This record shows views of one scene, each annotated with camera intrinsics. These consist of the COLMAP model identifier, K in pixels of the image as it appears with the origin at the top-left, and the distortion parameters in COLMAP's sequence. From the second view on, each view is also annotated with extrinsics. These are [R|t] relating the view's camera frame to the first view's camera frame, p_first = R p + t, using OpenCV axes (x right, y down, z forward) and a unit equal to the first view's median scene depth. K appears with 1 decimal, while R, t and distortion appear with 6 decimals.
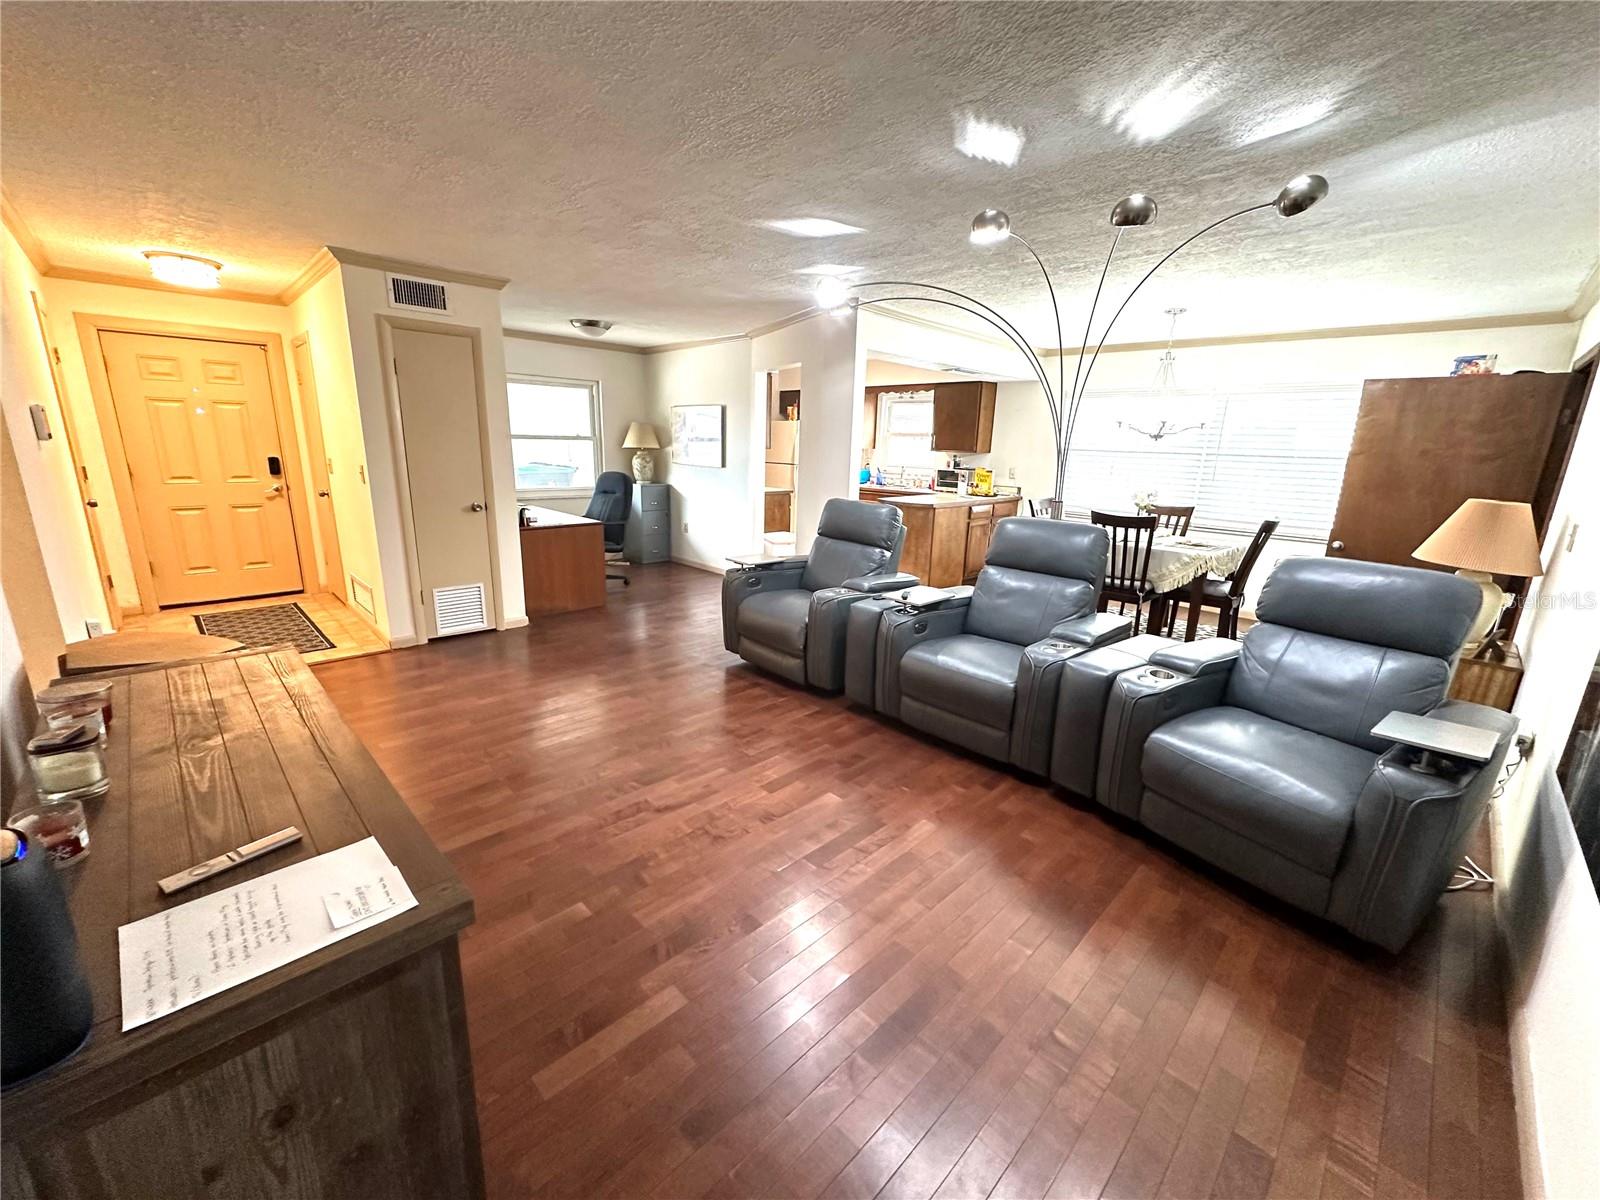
lens RADIAL K [[638.3, 0, 797.8], [0, 638.3, 597.8], [0, 0, 1]] dist [-0.003267, 0.000846]
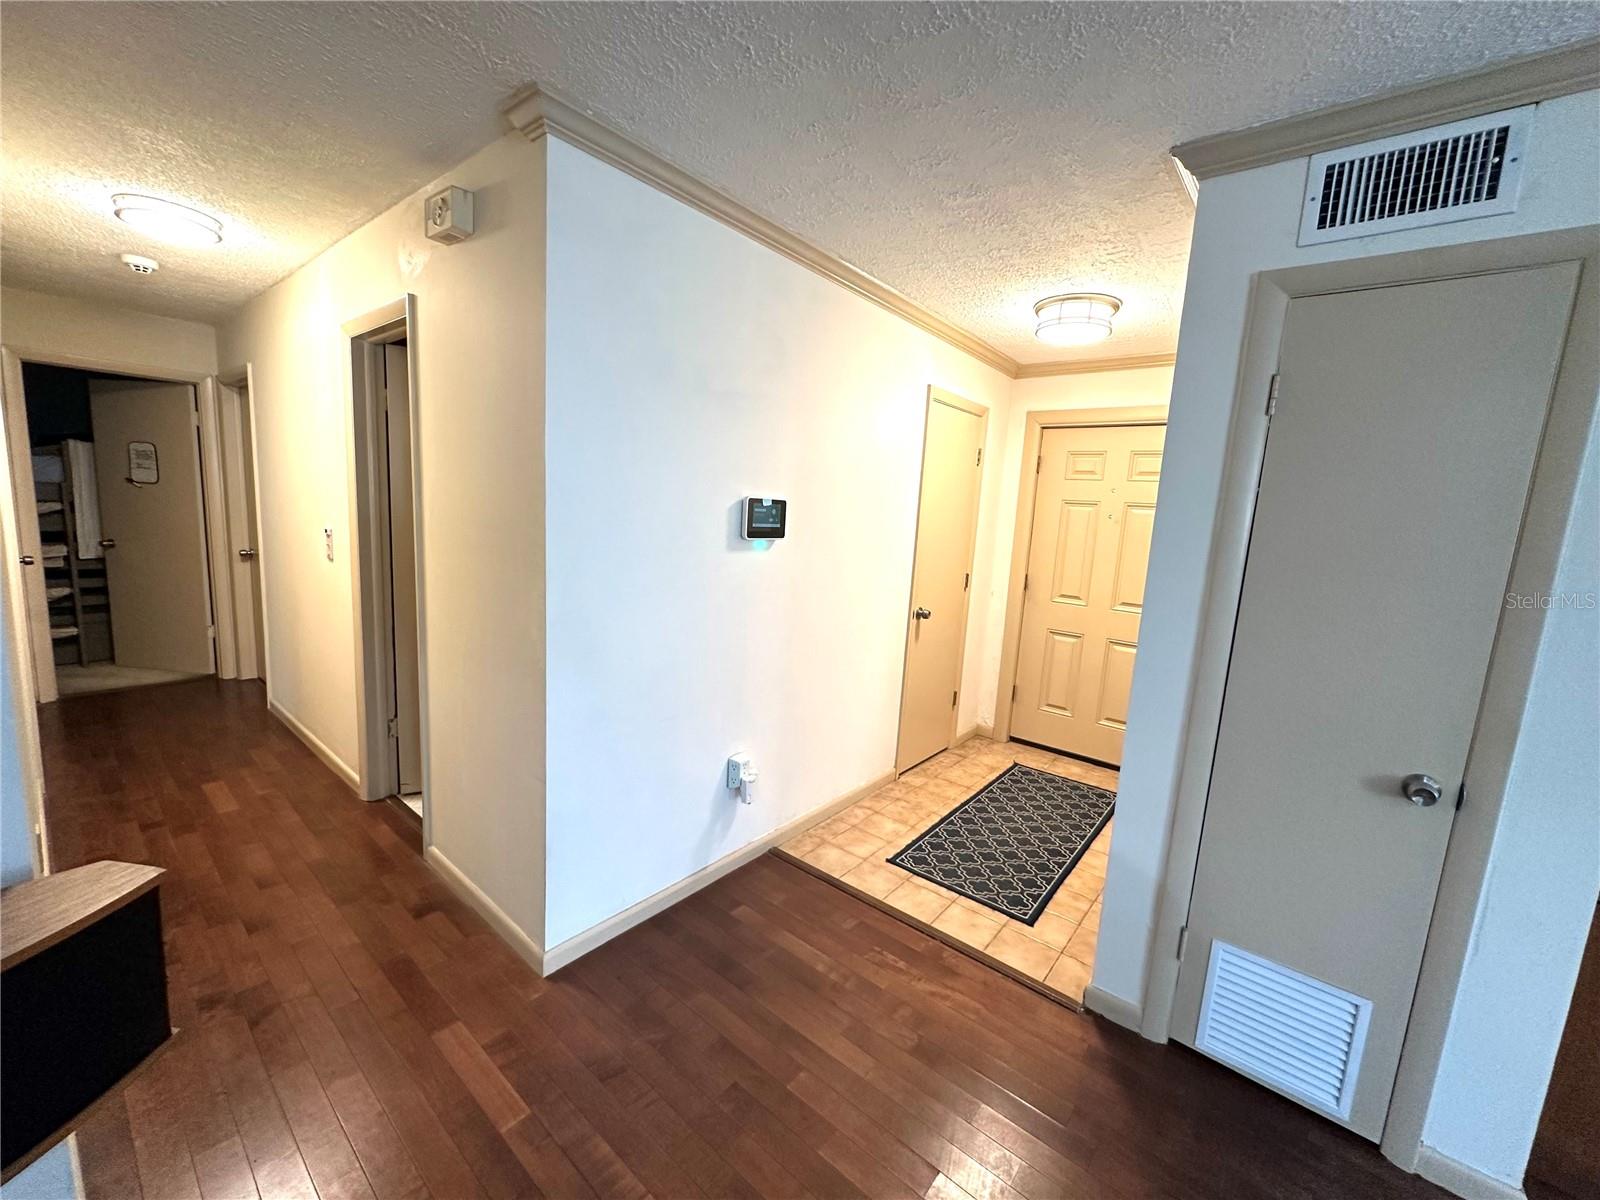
lens RADIAL K [[638.3, 0, 805.3], [0, 638.3, 600.4], [0, 0, 1]] dist [-0.003267, 0.000846]
pose [[0.105767, 0.120647, -0.987045, -0.258128], [-0.295802, 0.951495, 0.084605, -0.191281], [0.949376, 0.283021, 0.136324, 0.714923]]
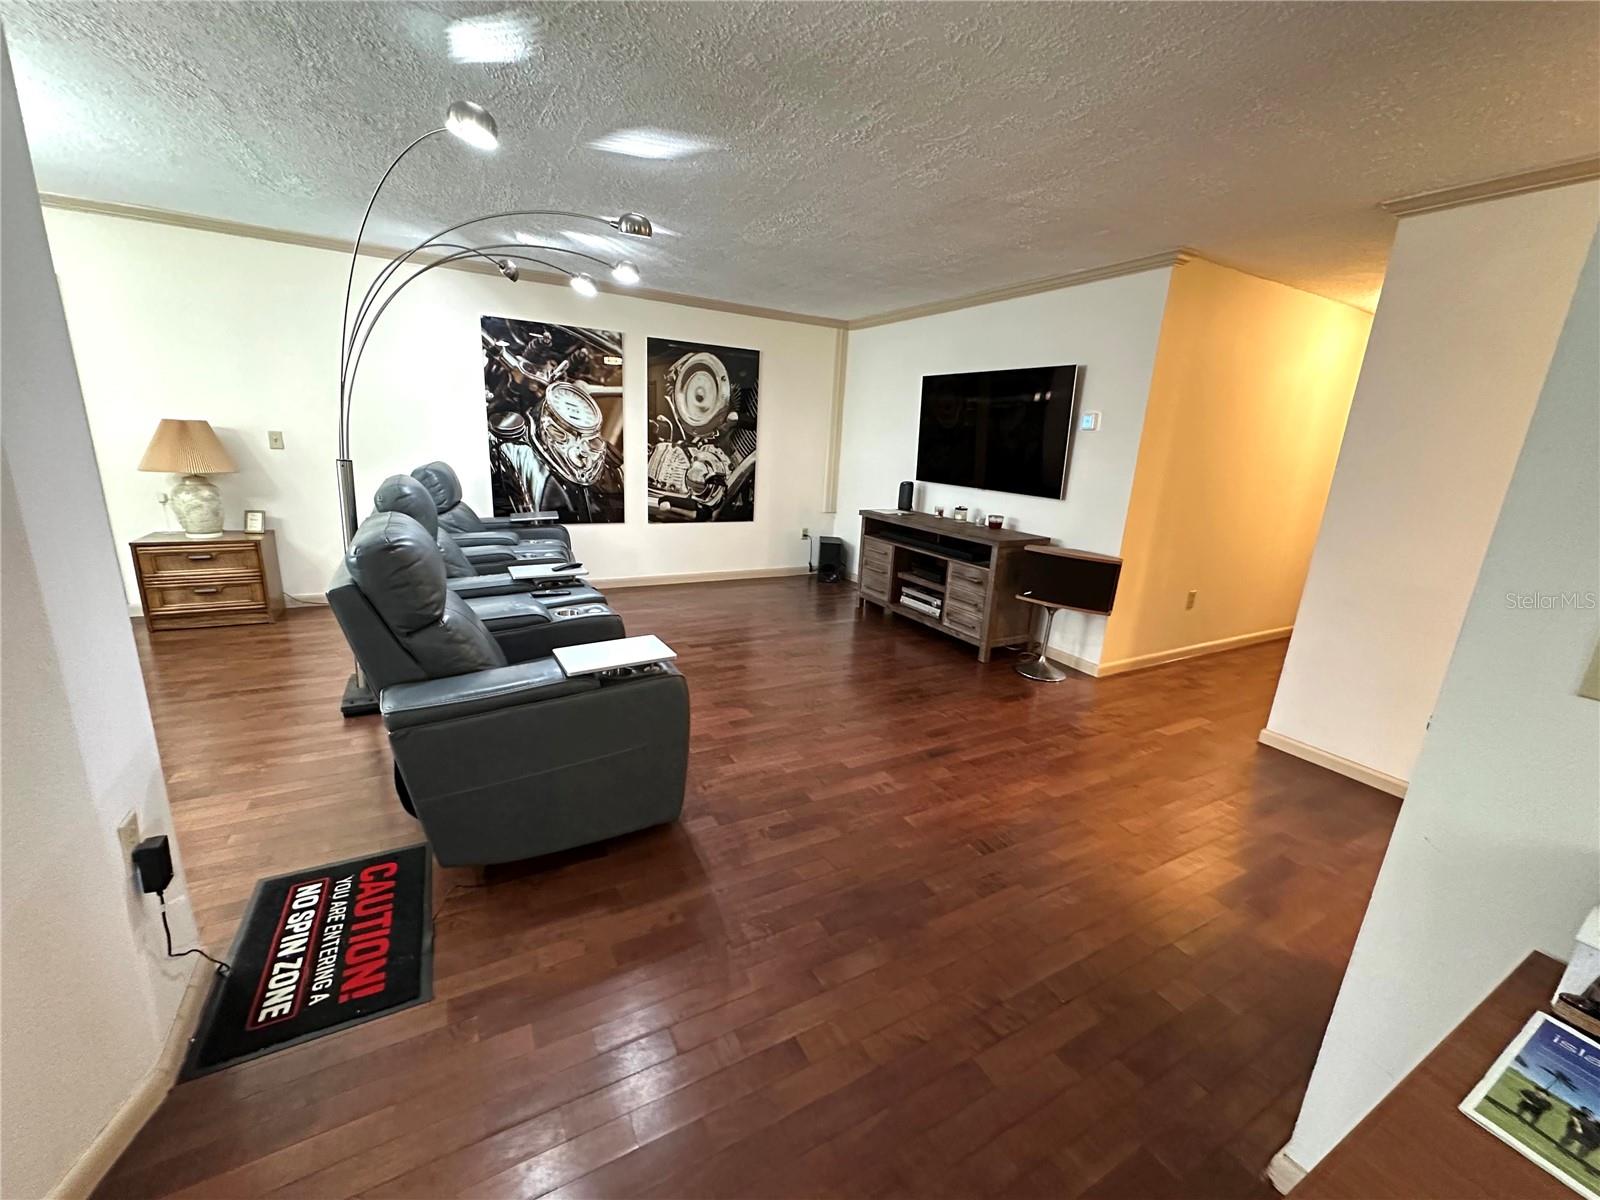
lens RADIAL K [[638.3, 0, 798.9], [0, 638.3, 599.1], [0, 0, 1]] dist [-0.003267, 0.000846]
pose [[-0.960803, -0.146332, 0.235467, -0.329403], [-0.016633, 0.878246, 0.477920, -0.353784], [-0.276733, 0.455271, -0.846255, 1.444648]]
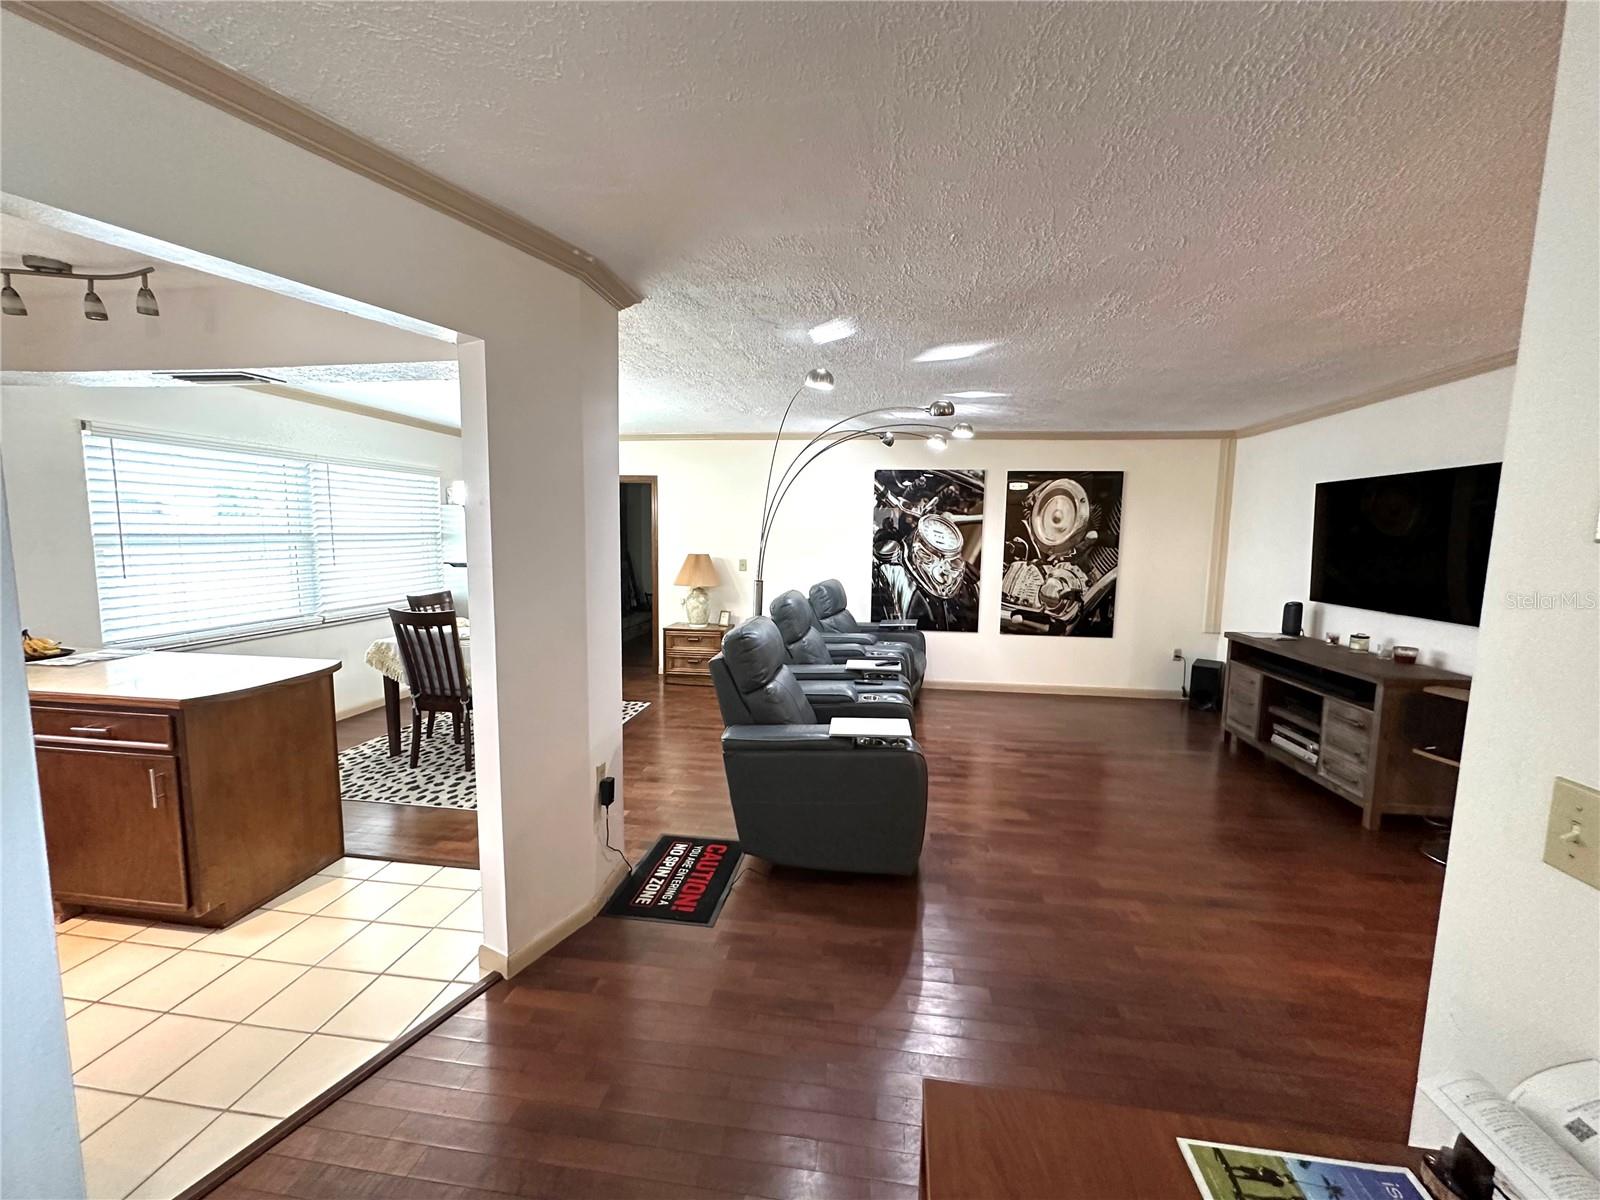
lens RADIAL K [[638.3, 0, 800.4], [0, 638.3, 600.2], [0, 0, 1]] dist [-0.003267, 0.000846]
pose [[-0.612210, -0.124391, 0.780849, -0.546403], [0.159649, 0.947762, 0.276151, -0.397930], [-0.774410, 0.293724, -0.560370, 1.473001]]
